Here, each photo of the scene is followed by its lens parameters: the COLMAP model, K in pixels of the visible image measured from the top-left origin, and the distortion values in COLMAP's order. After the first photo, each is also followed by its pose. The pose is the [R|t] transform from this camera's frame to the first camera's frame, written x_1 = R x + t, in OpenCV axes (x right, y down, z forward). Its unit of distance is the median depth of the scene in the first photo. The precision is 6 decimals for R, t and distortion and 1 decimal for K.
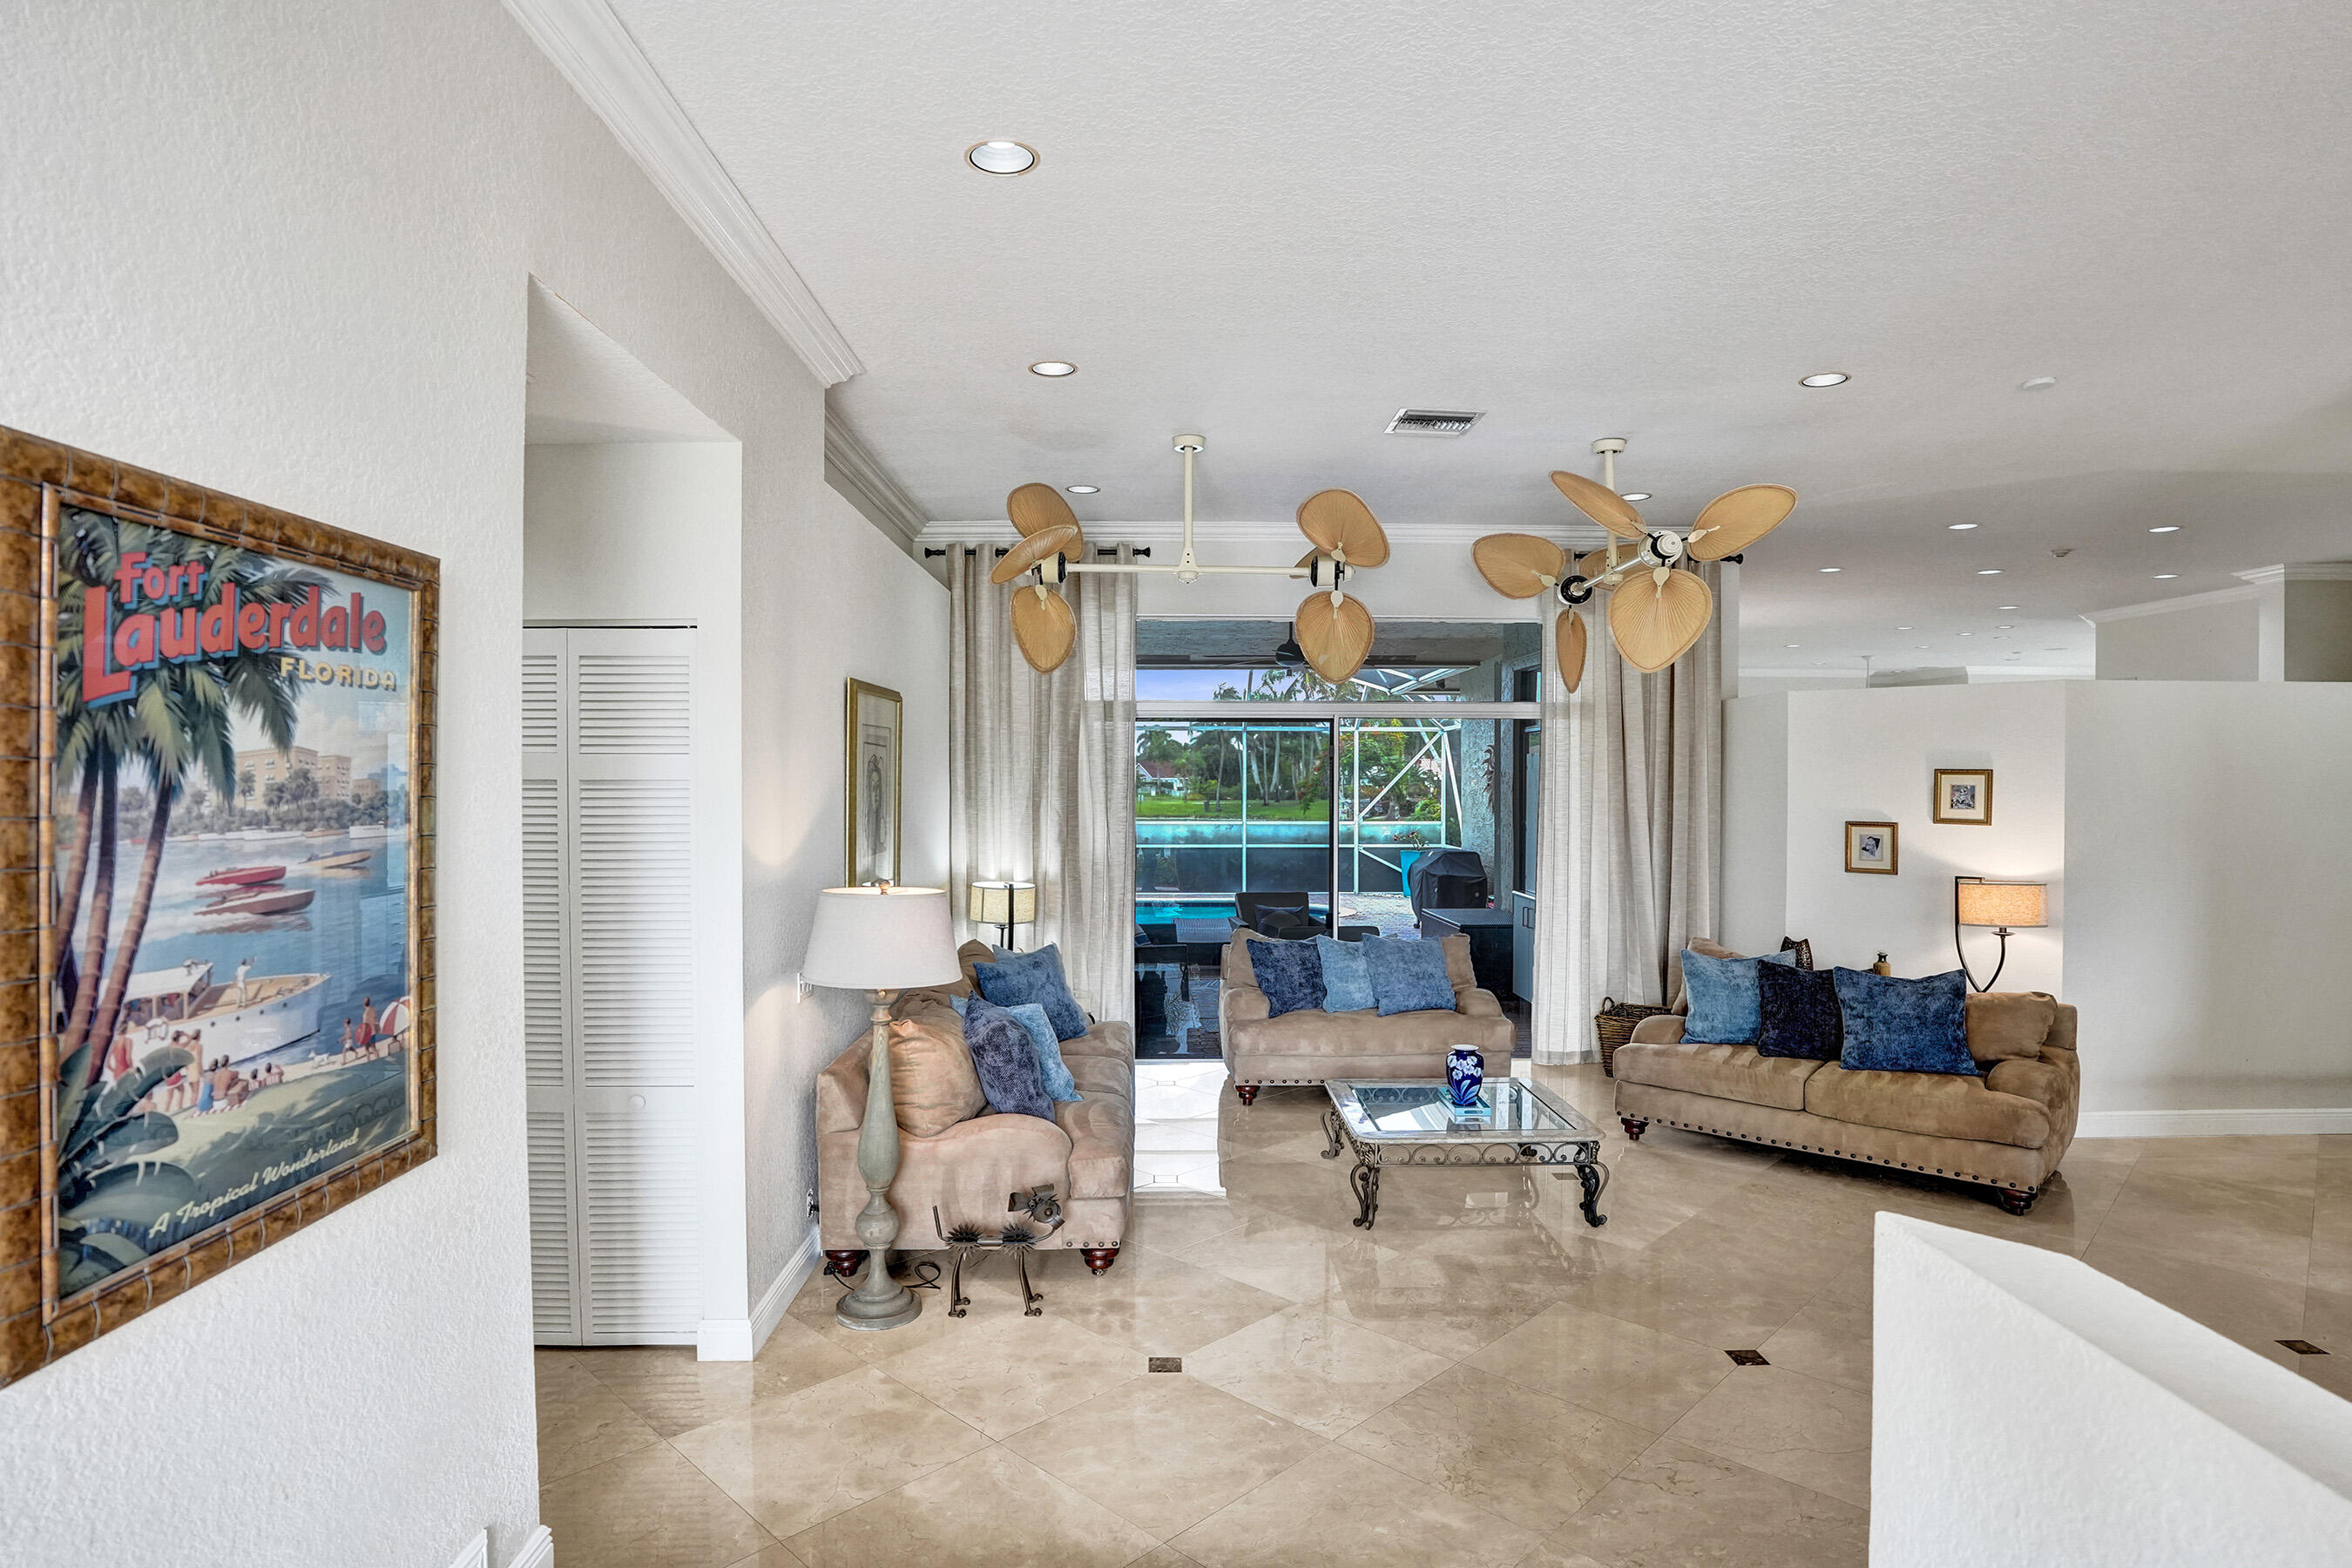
lens RADIAL K [[1270.6, 0, 1182.0], [0, 1270.6, 790.5], [0, 0, 1]] dist [-0.065586, 0.018437]
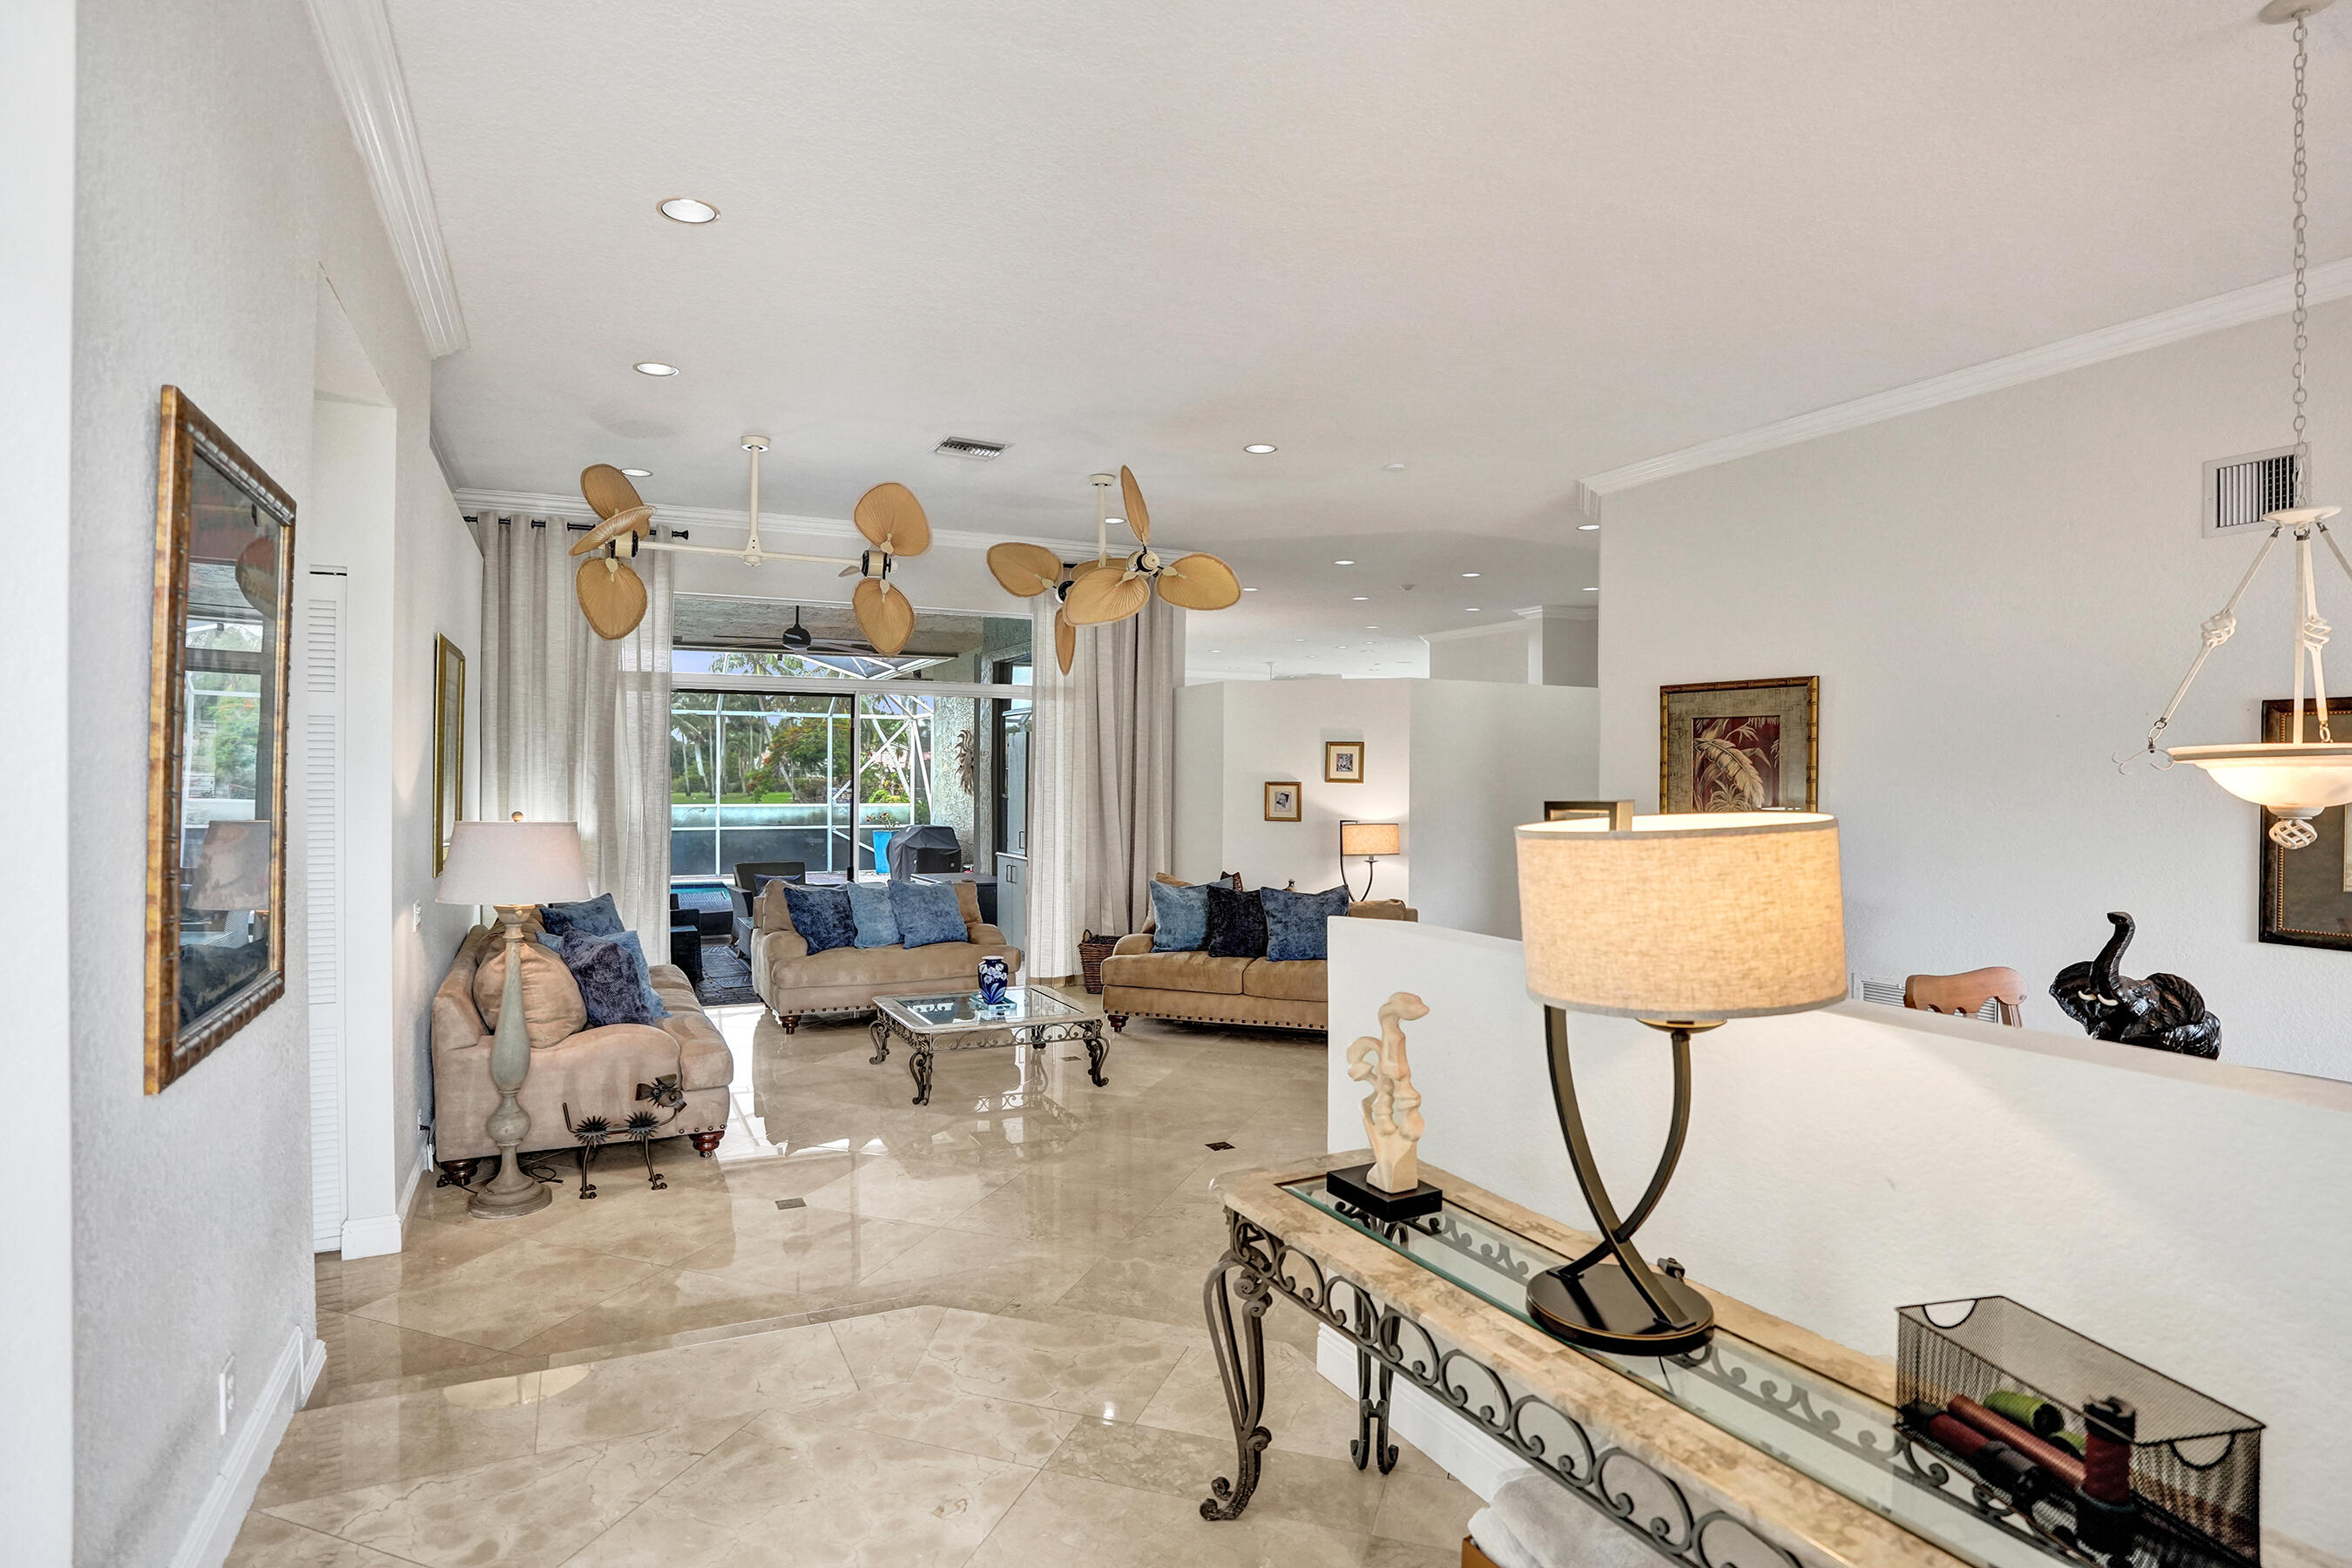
lens RADIAL K [[1232.3, 0, 1176.7], [0, 1232.3, 767.4], [0, 0, 1]] dist [-0.057825, 0.023038]
pose [[0.907431, 0.004096, 0.420181, -0.104806], [0.001637, 0.999910, -0.013282, 0.030738], [-0.420197, 0.012740, 0.907343, -0.145146]]
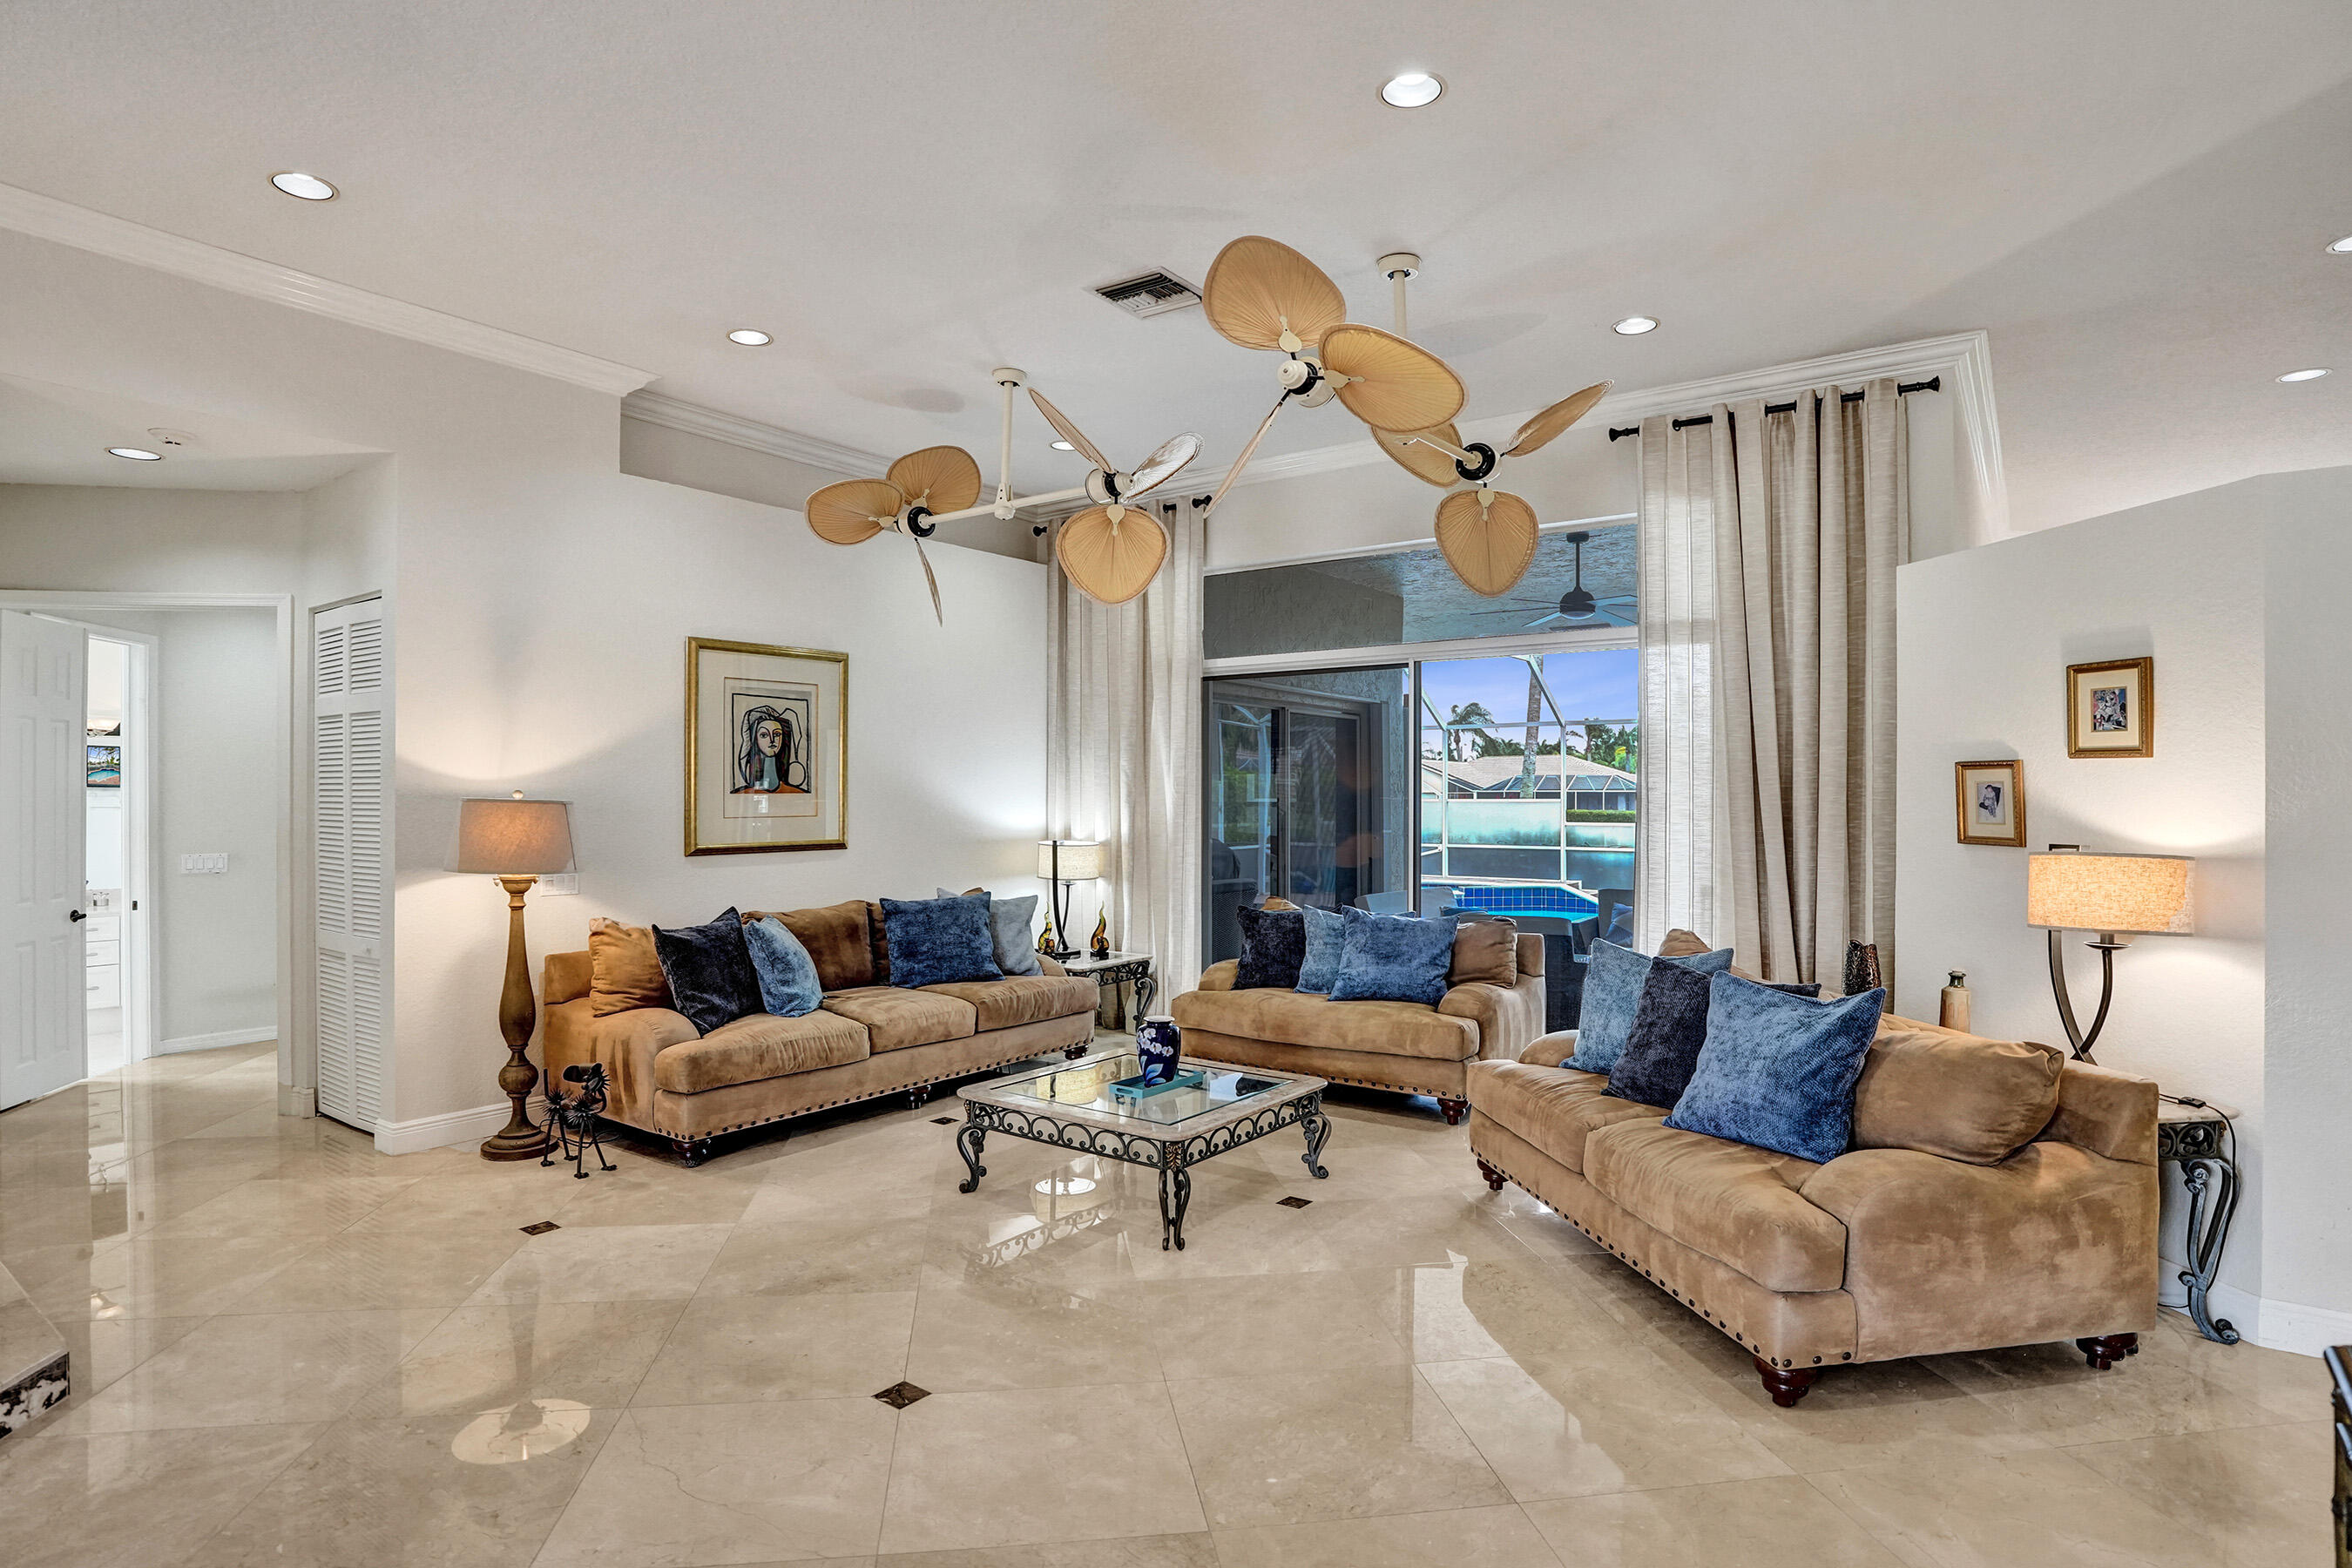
lens RADIAL K [[1232.3, 0, 1168.7], [0, 1232.3, 788.5], [0, 0, 1]] dist [-0.057825, 0.023038]
pose [[0.790701, -0.004975, -0.612183, 0.685375], [-0.005610, 0.999866, -0.015371, 0.057441], [0.612177, 0.015588, 0.790567, 0.330832]]
